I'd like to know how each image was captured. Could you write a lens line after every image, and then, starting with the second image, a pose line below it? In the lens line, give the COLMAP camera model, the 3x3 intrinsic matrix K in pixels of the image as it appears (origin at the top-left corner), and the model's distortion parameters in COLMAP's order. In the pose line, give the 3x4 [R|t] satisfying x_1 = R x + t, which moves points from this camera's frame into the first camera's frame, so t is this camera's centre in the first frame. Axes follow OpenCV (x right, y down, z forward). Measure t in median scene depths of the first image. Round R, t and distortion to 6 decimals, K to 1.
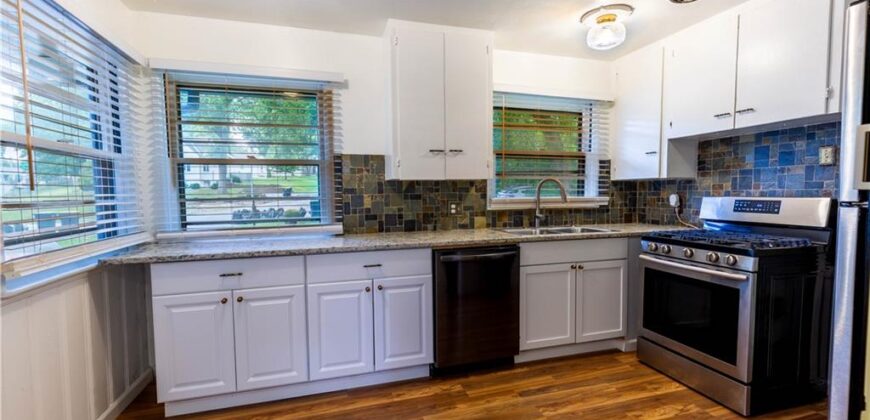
lens RADIAL K [[391.5, 0, 438.8], [0, 391.5, 213.2], [0, 0, 1]] dist [0.004178, 0.000632]
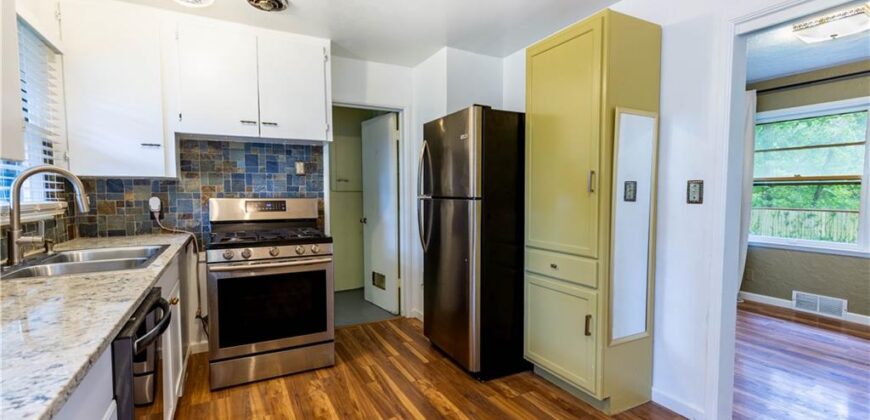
lens RADIAL K [[391.5, 0, 438.8], [0, 391.5, 213.2], [0, 0, 1]] dist [0.004178, 0.000632]
pose [[-0.194452, -0.040657, 0.980069, -0.414072], [0.058293, 0.996896, 0.052921, -0.025962], [-0.979178, 0.067422, -0.191478, 0.671823]]
